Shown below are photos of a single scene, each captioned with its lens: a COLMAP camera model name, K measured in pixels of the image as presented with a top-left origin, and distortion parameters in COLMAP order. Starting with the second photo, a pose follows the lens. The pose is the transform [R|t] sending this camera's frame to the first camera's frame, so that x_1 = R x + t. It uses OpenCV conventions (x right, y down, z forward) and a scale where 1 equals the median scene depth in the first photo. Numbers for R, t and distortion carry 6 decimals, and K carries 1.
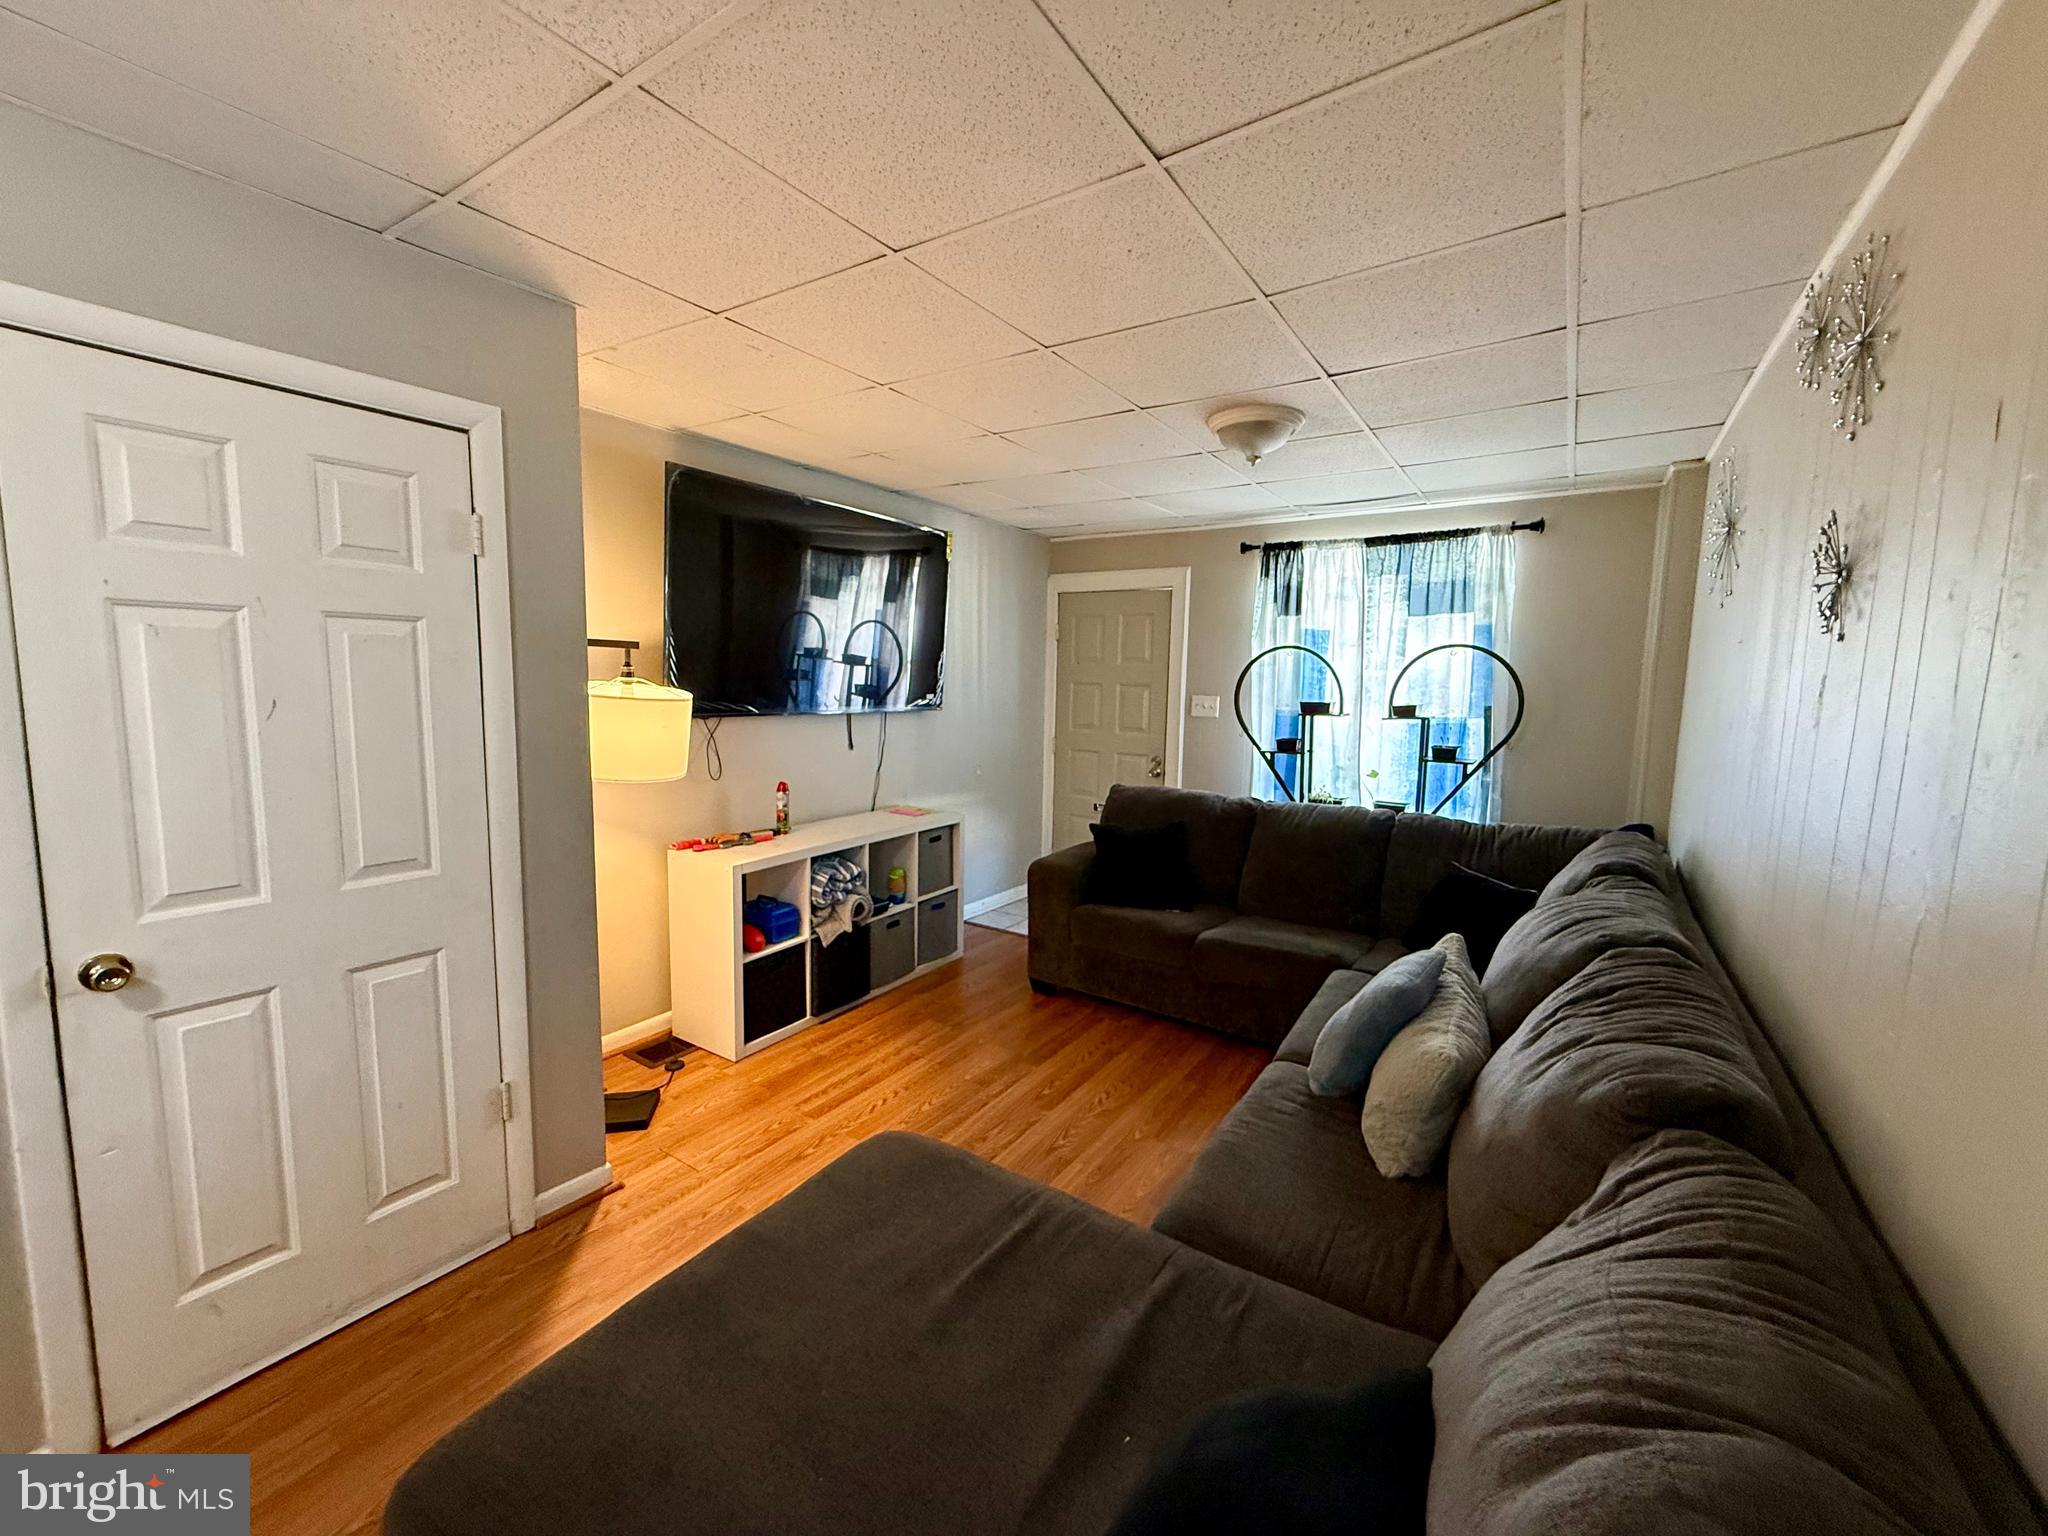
lens RADIAL K [[818.9, 0, 1022.9], [0, 818.9, 759.4], [0, 0, 1]] dist [-0.000568, 0.000559]
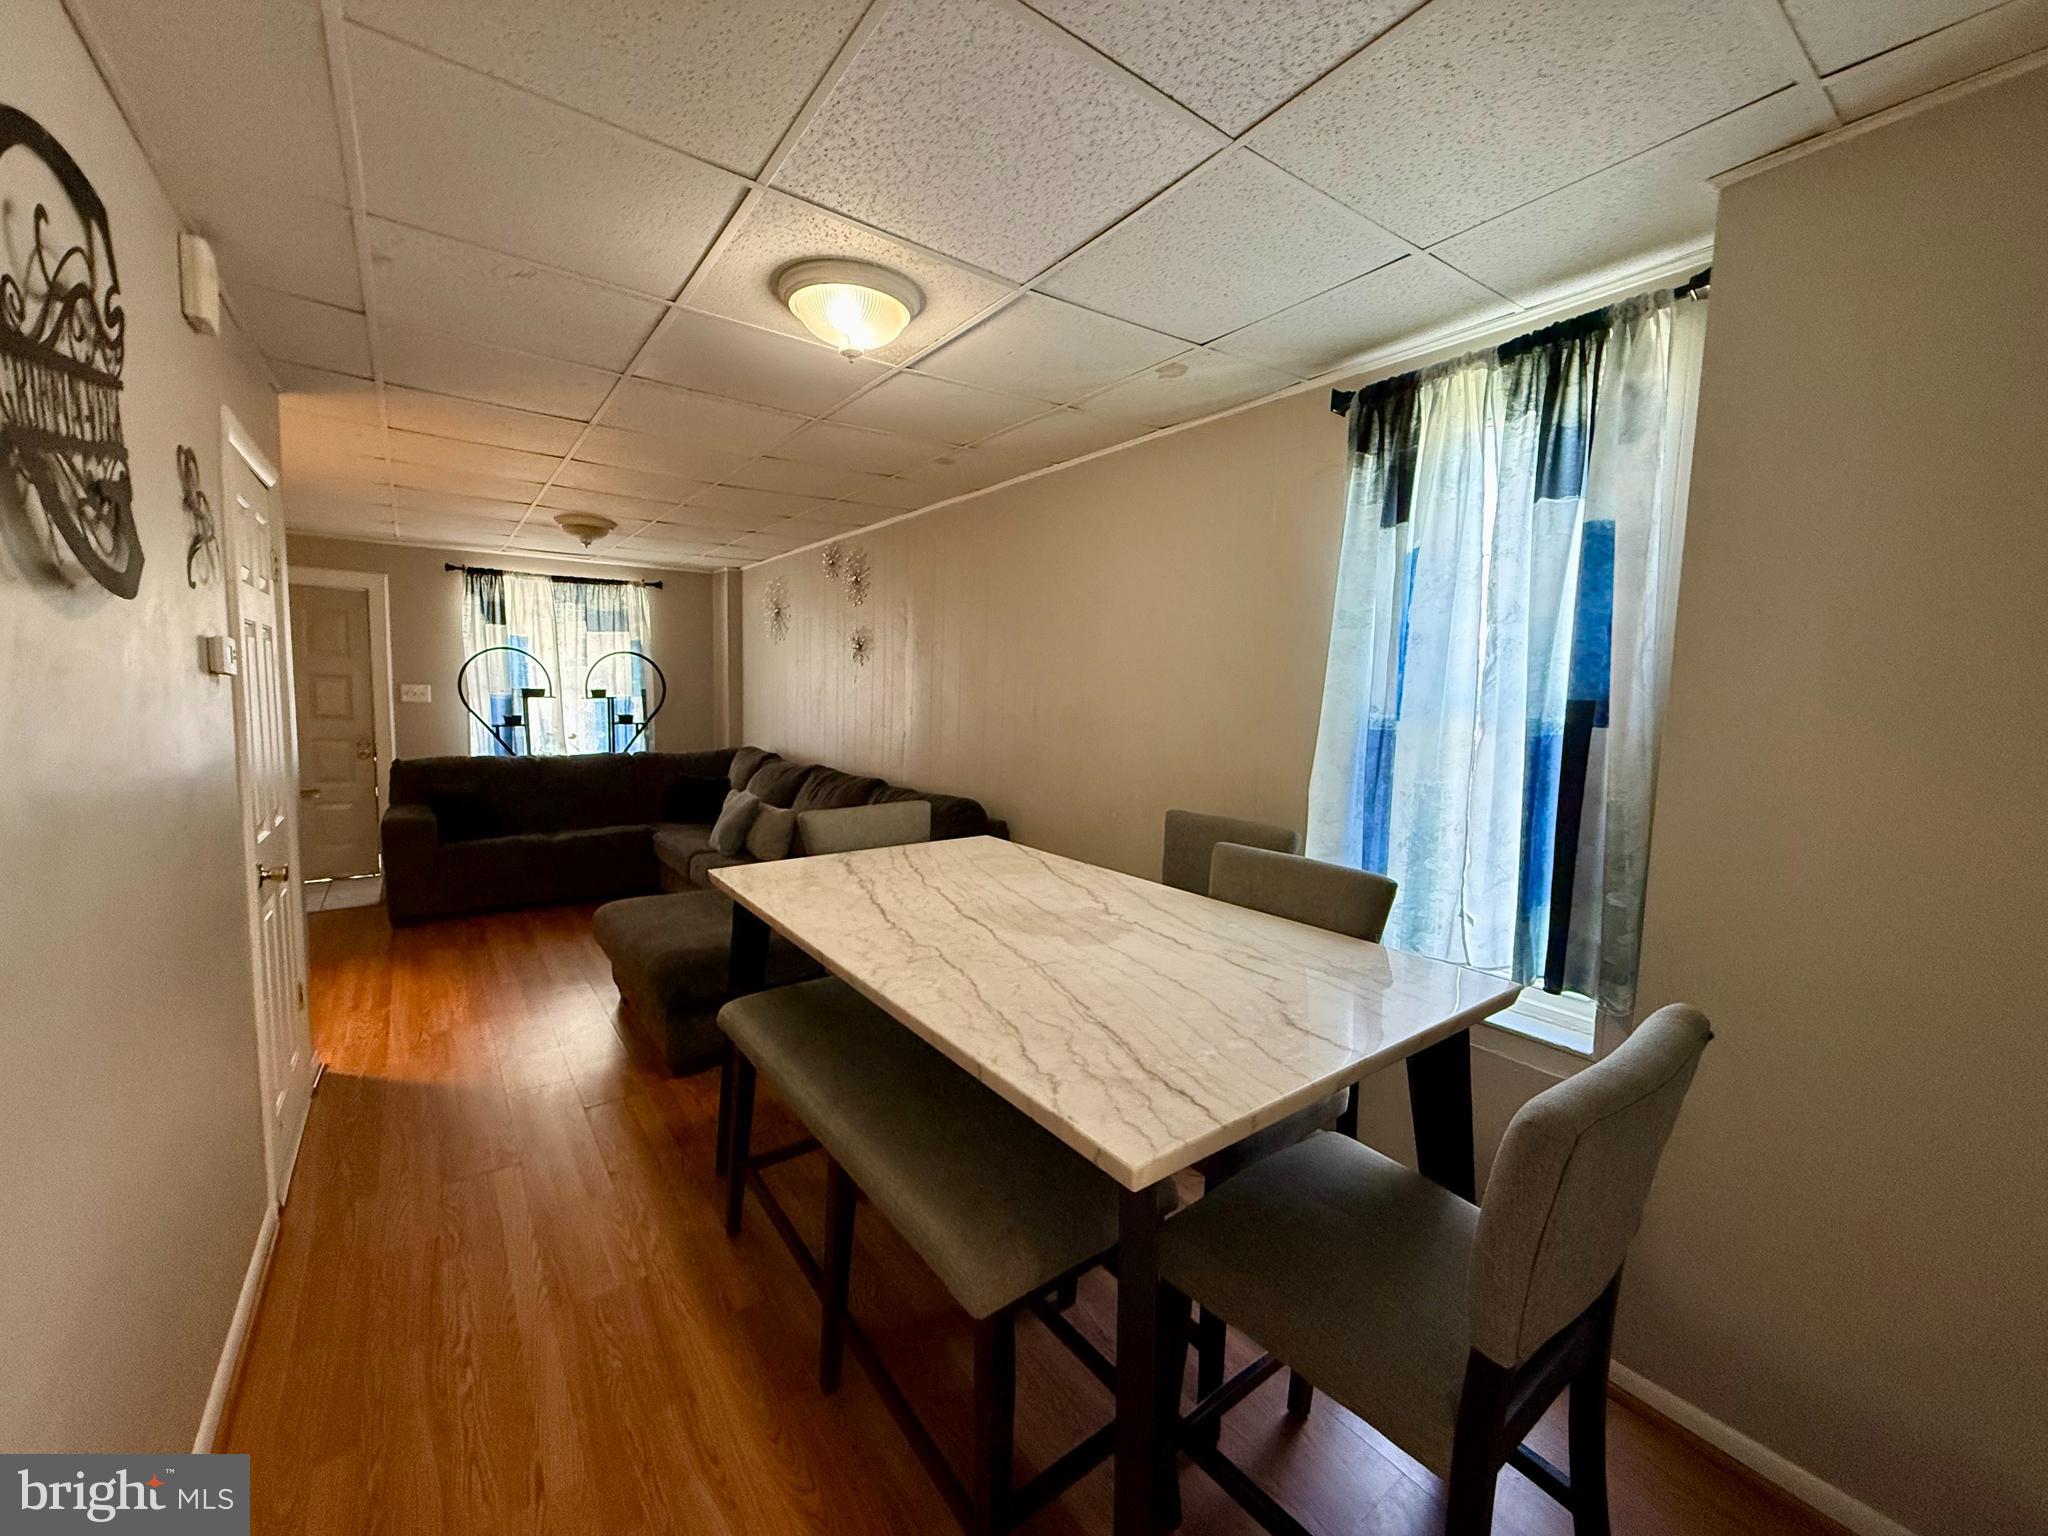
lens RADIAL K [[818.9, 0, 1018.6], [0, 818.9, 764.3], [0, 0, 1]] dist [-0.000568, 0.000559]
pose [[0.340056, -0.097362, 0.935351, -0.702941], [0.079119, 0.994062, 0.074709, 0.021387], [-0.937071, 0.048599, 0.345740, -0.271314]]
